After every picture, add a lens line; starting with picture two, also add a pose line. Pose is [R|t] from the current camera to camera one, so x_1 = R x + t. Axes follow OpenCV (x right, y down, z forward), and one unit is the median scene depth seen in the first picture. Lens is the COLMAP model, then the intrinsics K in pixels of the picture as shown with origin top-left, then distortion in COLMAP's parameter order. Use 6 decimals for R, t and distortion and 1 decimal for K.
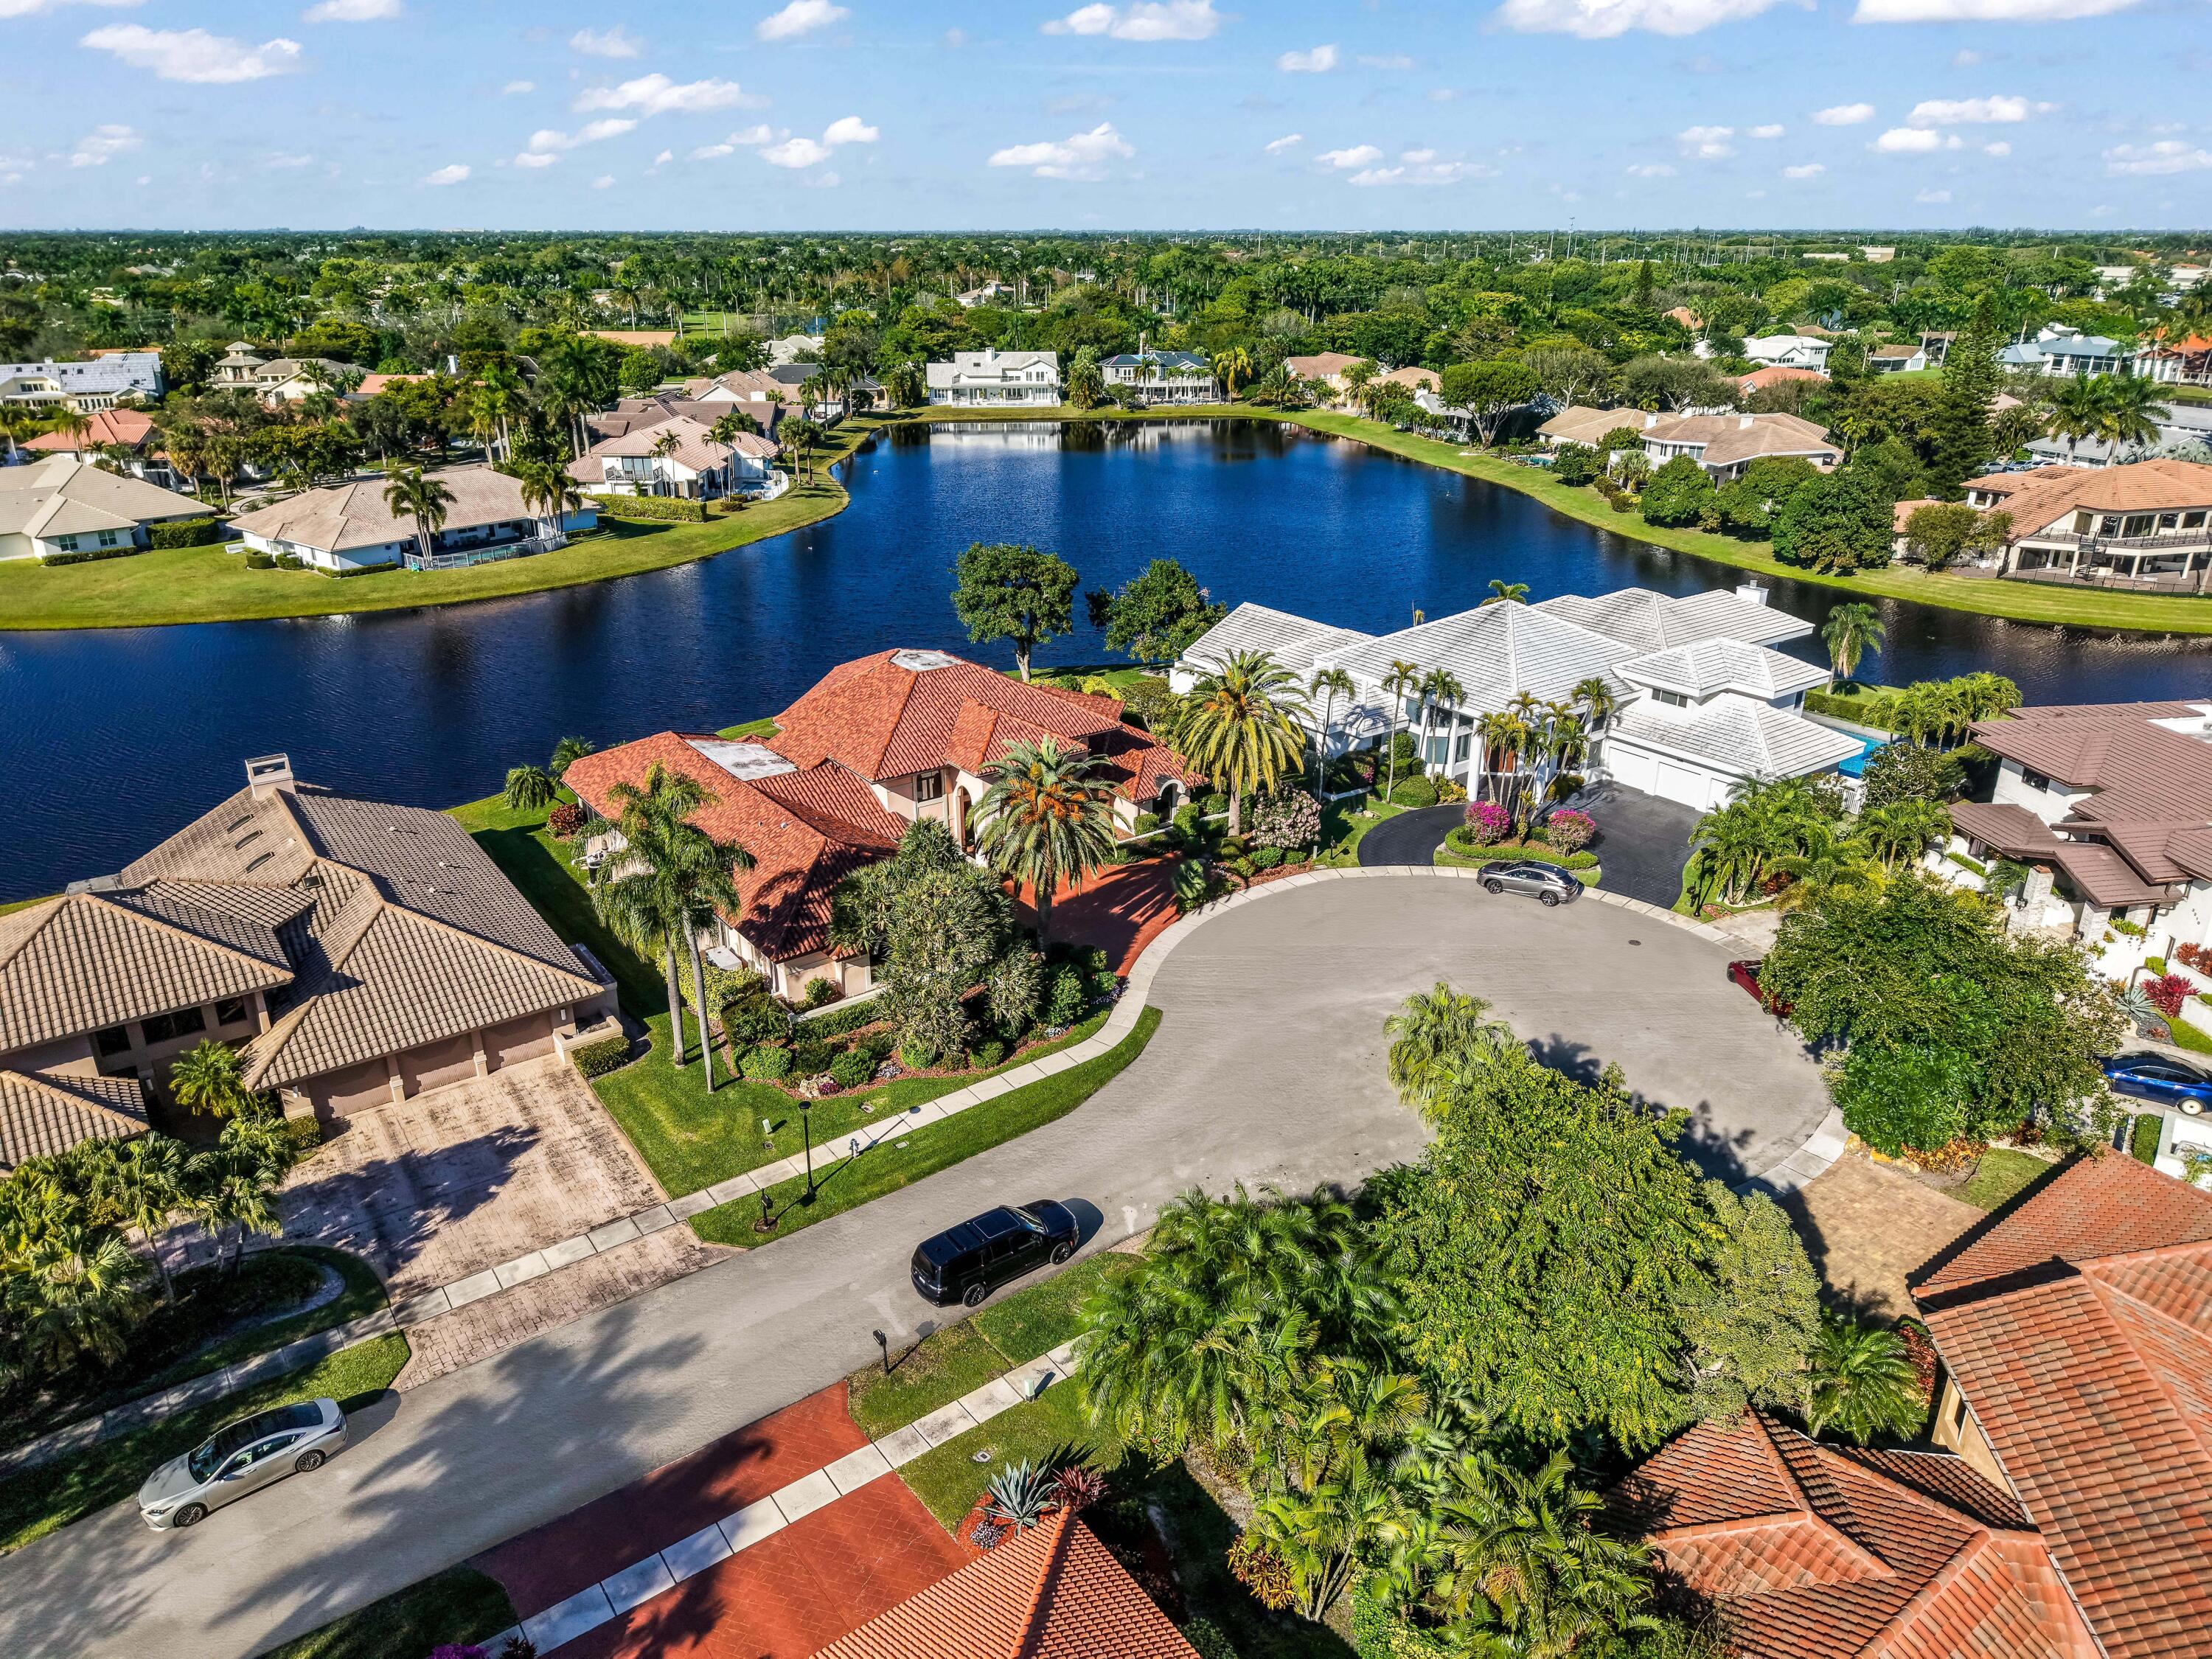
lens RADIAL K [[1491.5, 0, 1103.7], [0, 1491.5, 827.8], [0, 0, 1]] dist [0.024002, -0.019459]
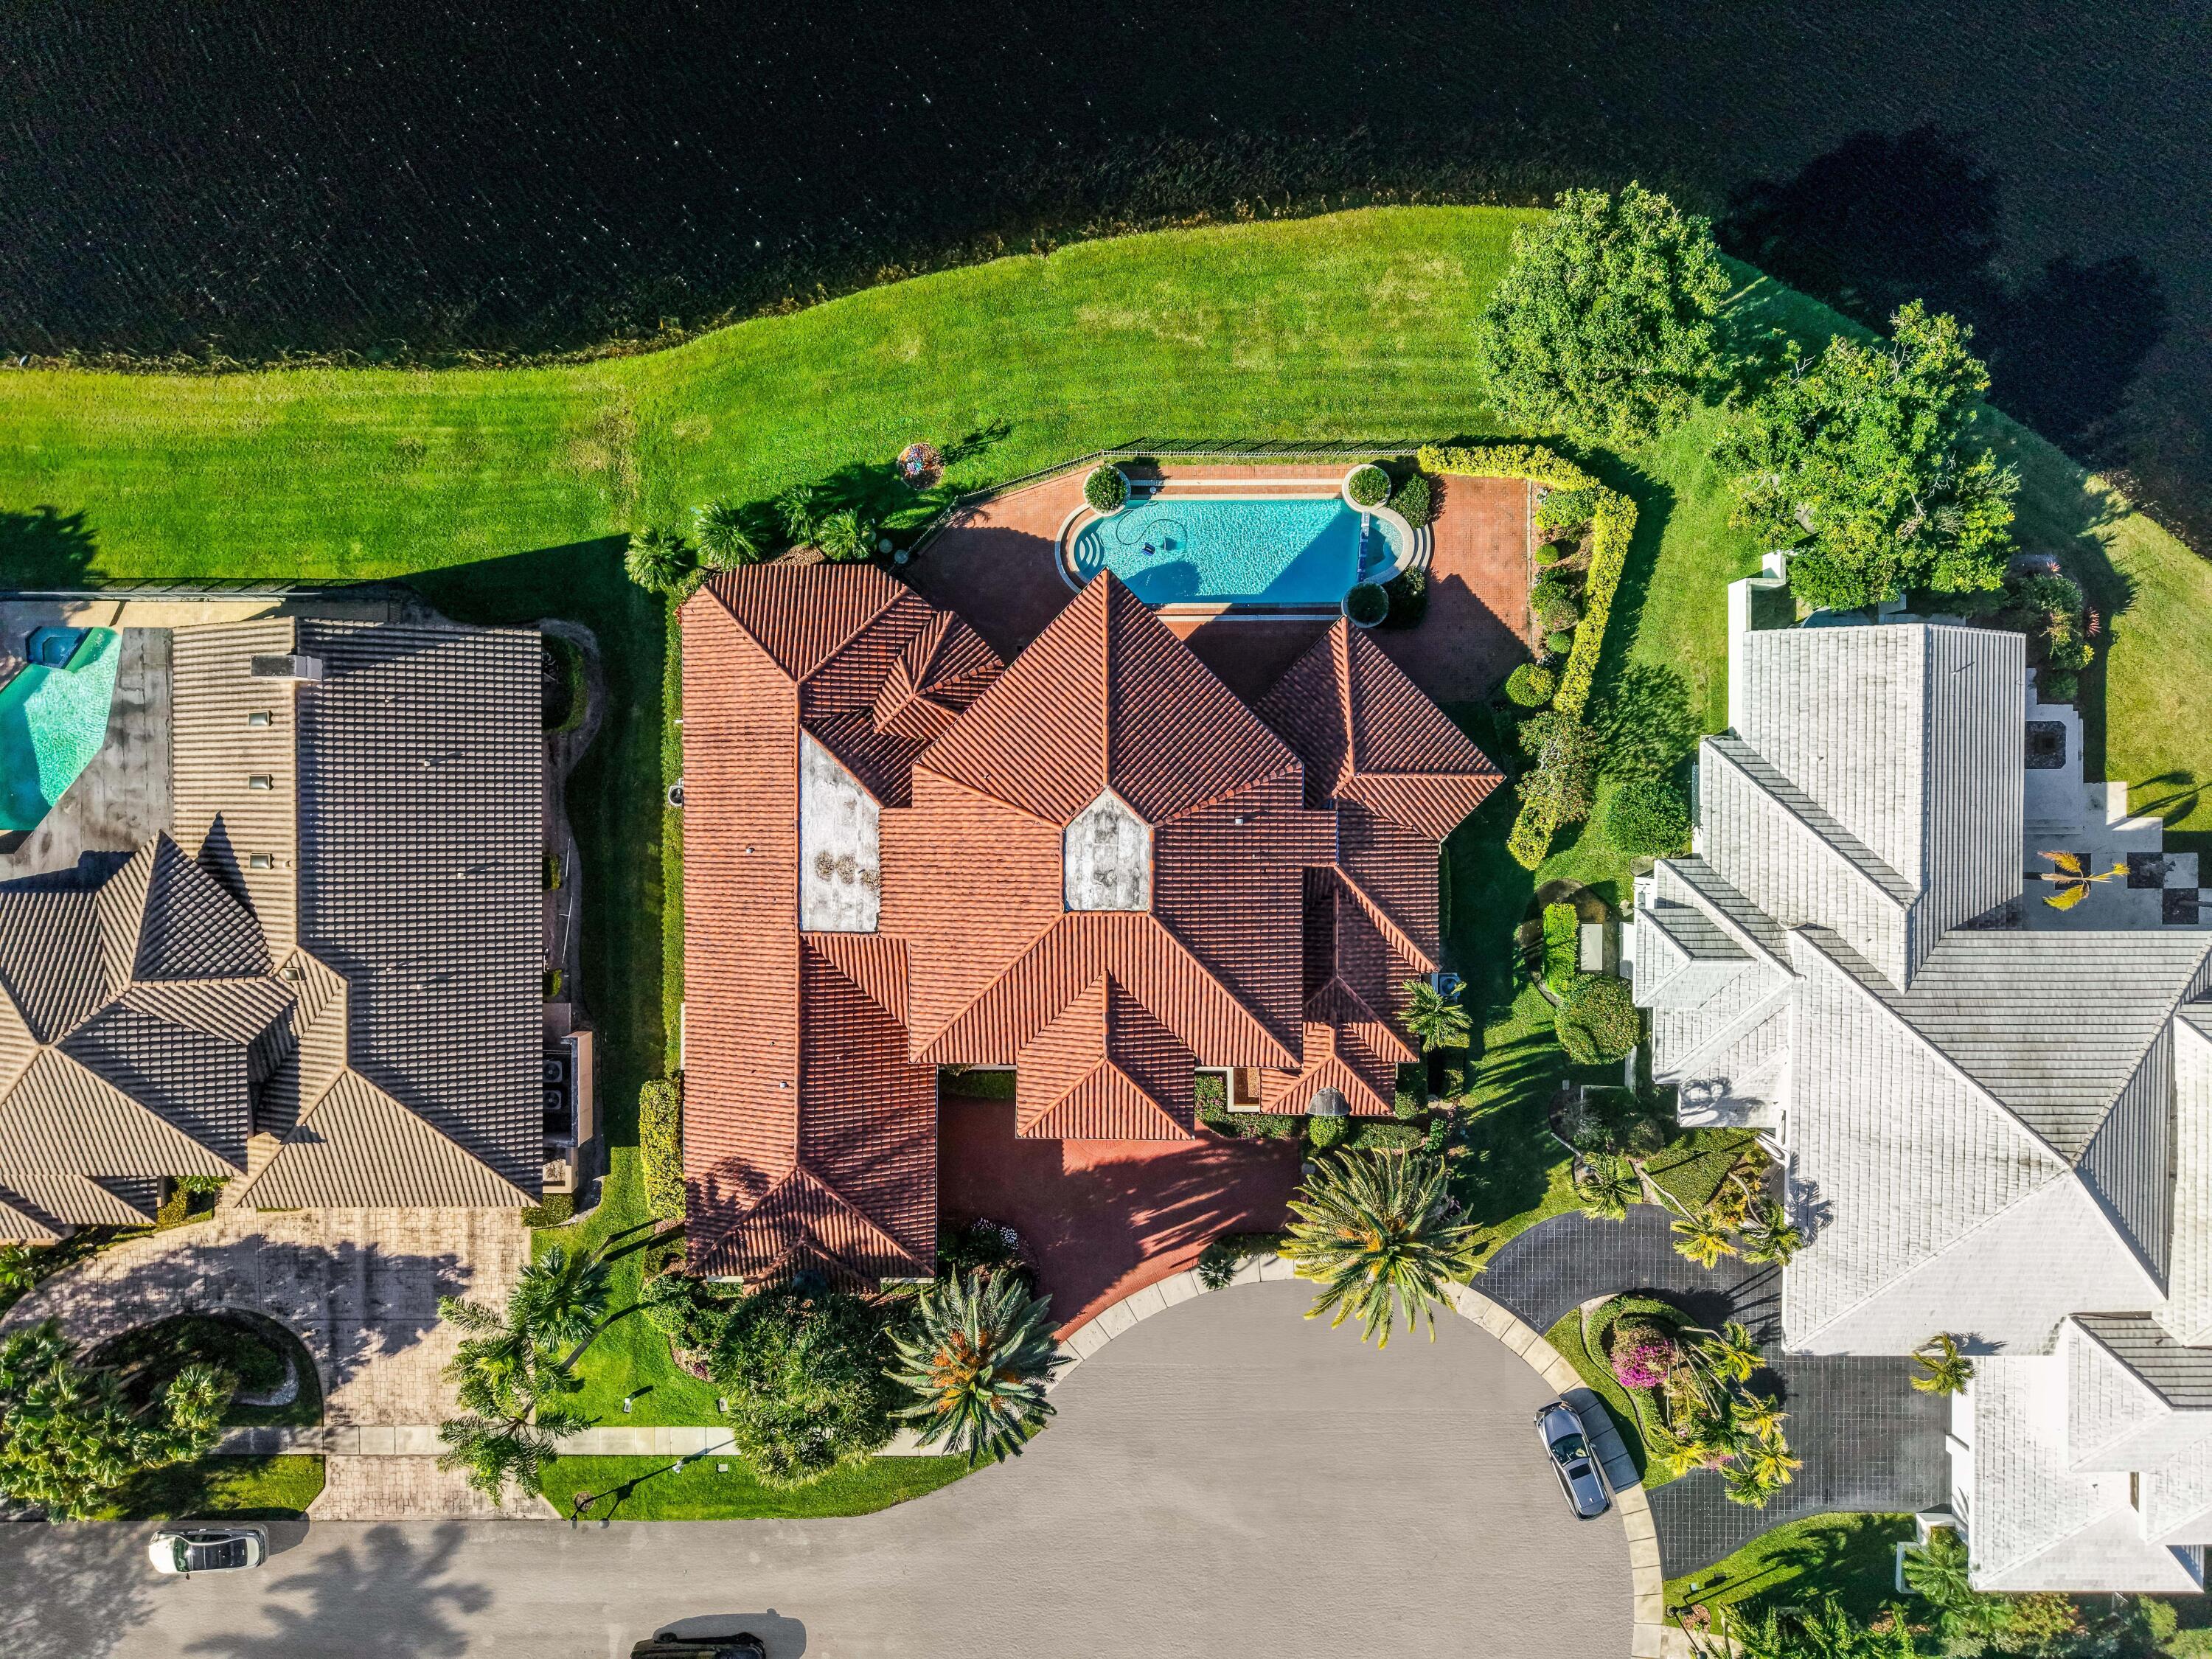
lens RADIAL K [[1491.5, 0, 1103.7], [0, 1491.5, 827.8], [0, 0, 1]] dist [0.024002, -0.019459]
pose [[0.809191, 0.587534, 0.003841, -0.074450], [-0.213420, 0.287832, 0.933598, -0.417062], [0.547414, -0.756278, 0.358302, 0.431870]]
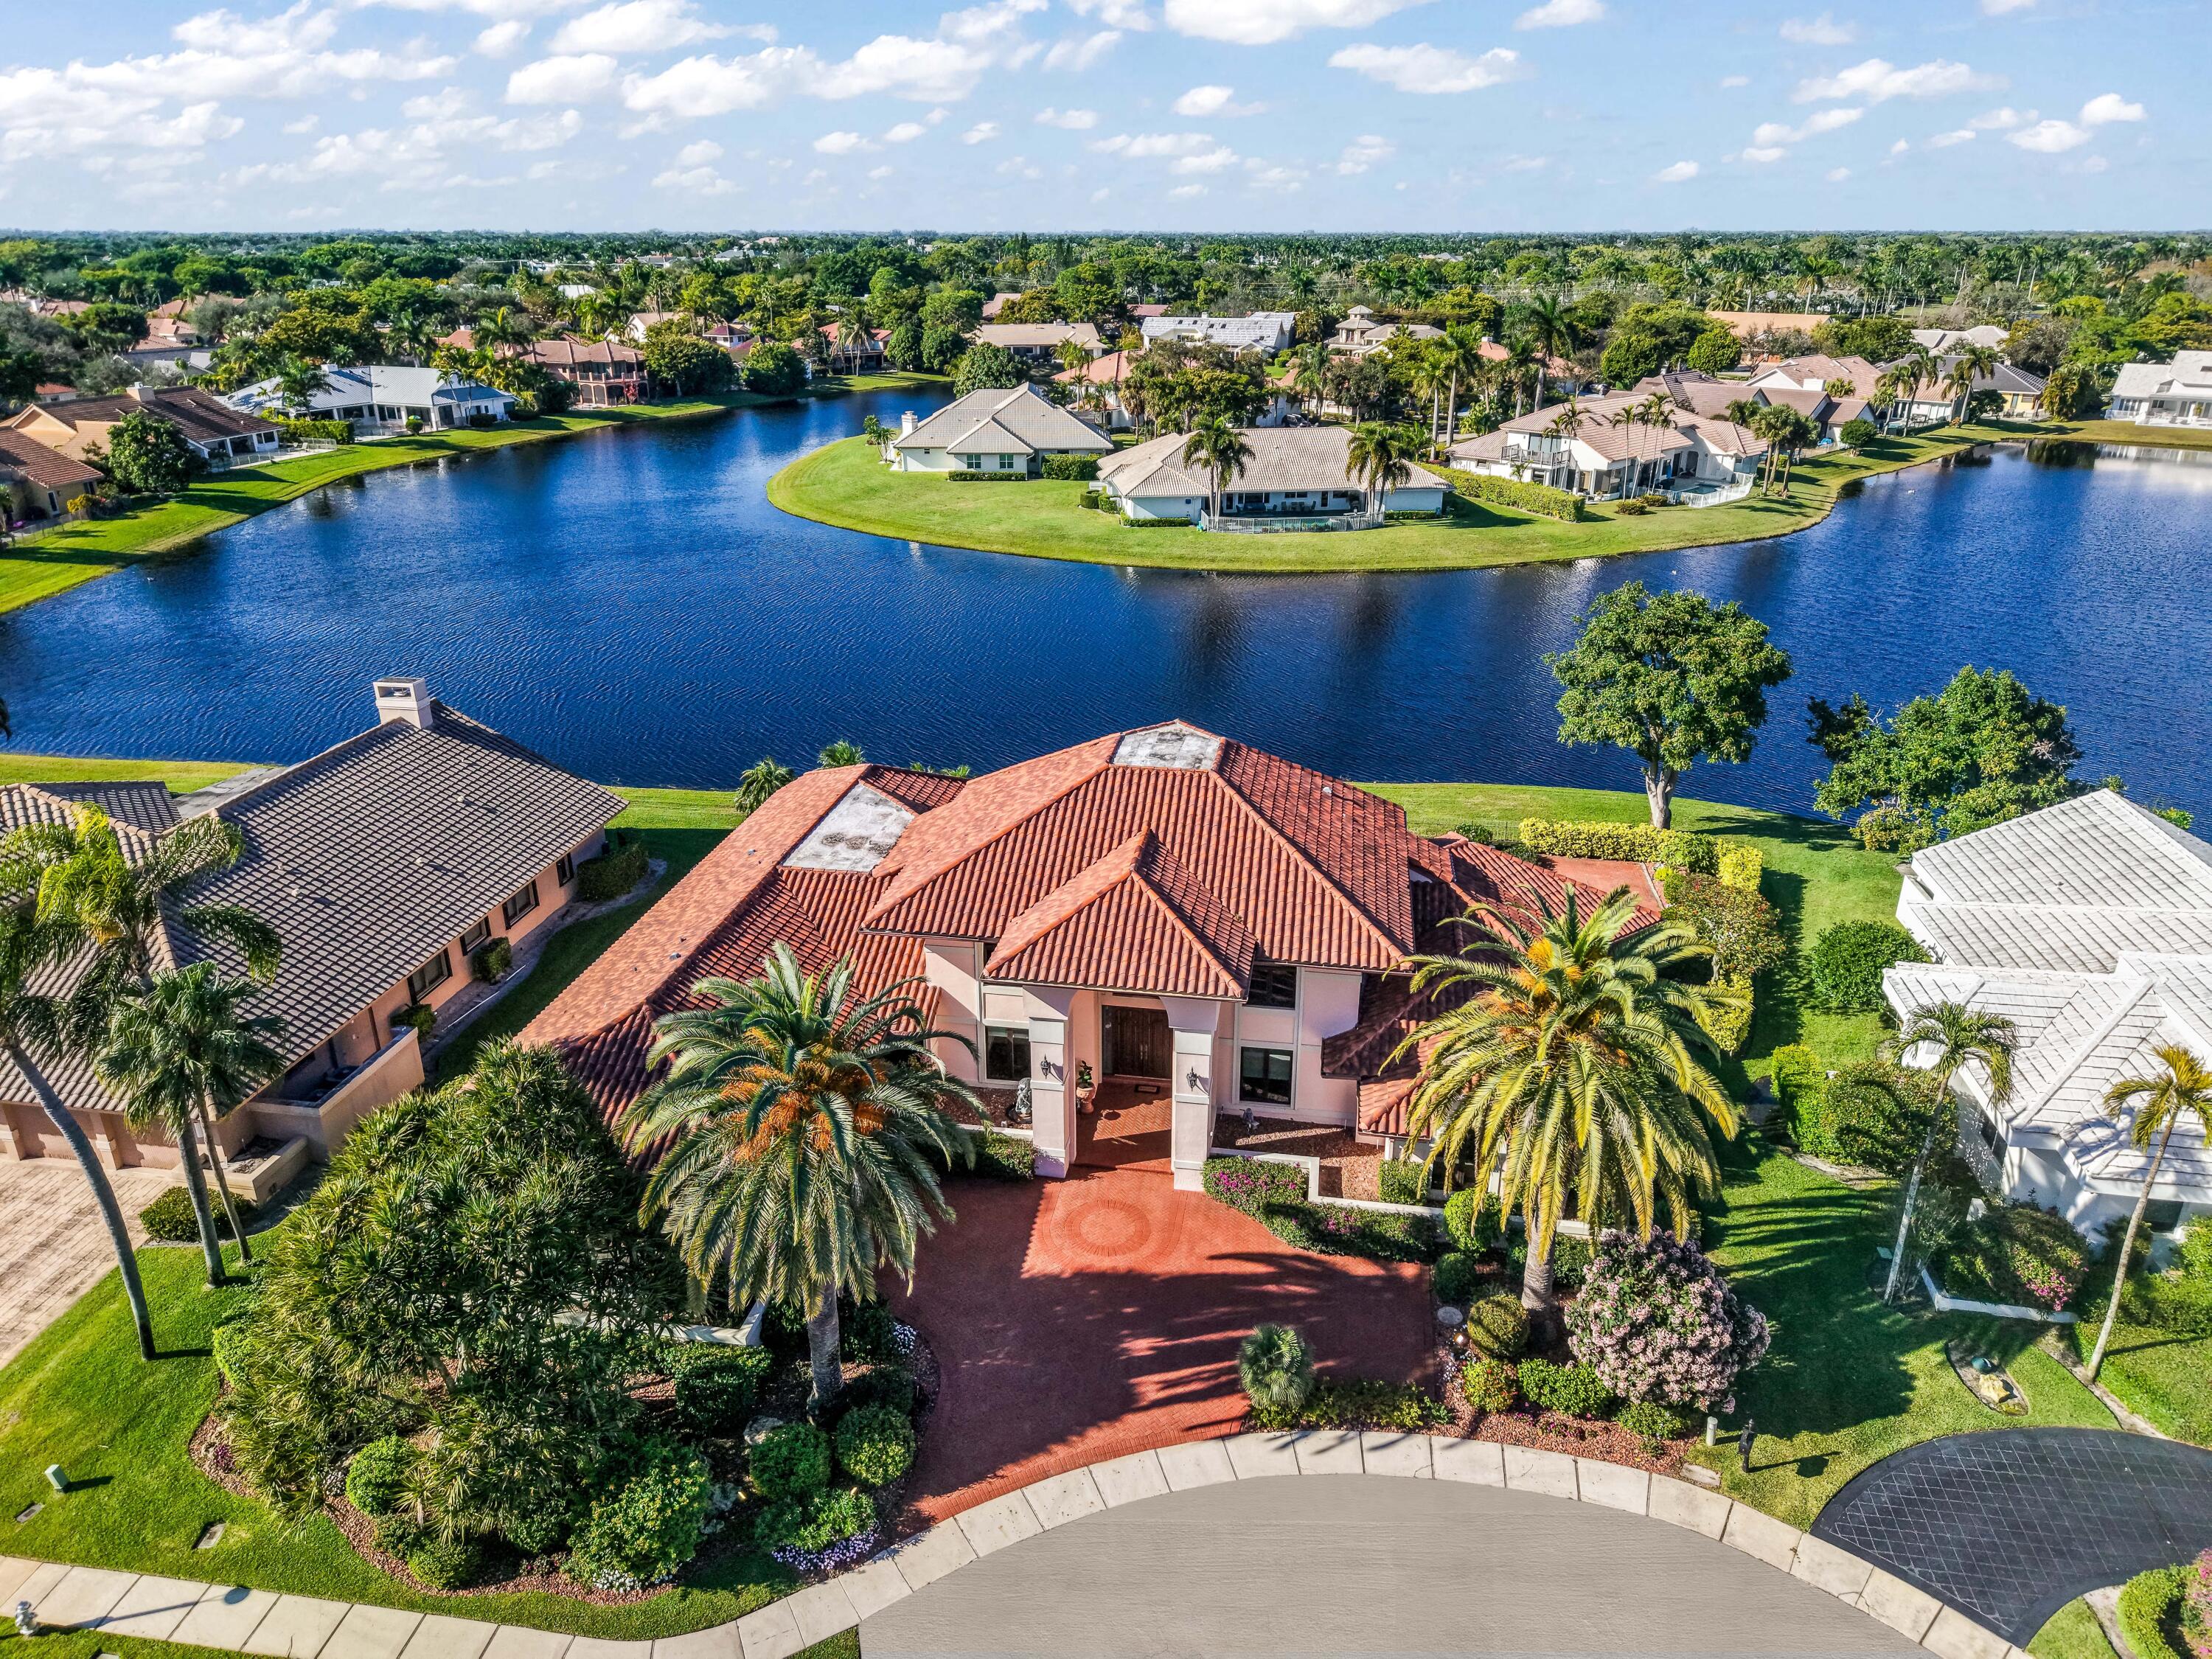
lens RADIAL K [[1492.2, 0, 1100.2], [0, 1492.2, 826.7], [0, 0, 1]] dist [0.029402, -0.026005]
pose [[0.704134, 0.264294, -0.659047, 0.137698], [-0.265772, 0.958779, 0.100539, -0.075543], [0.658452, 0.104363, 0.745351, 0.314862]]
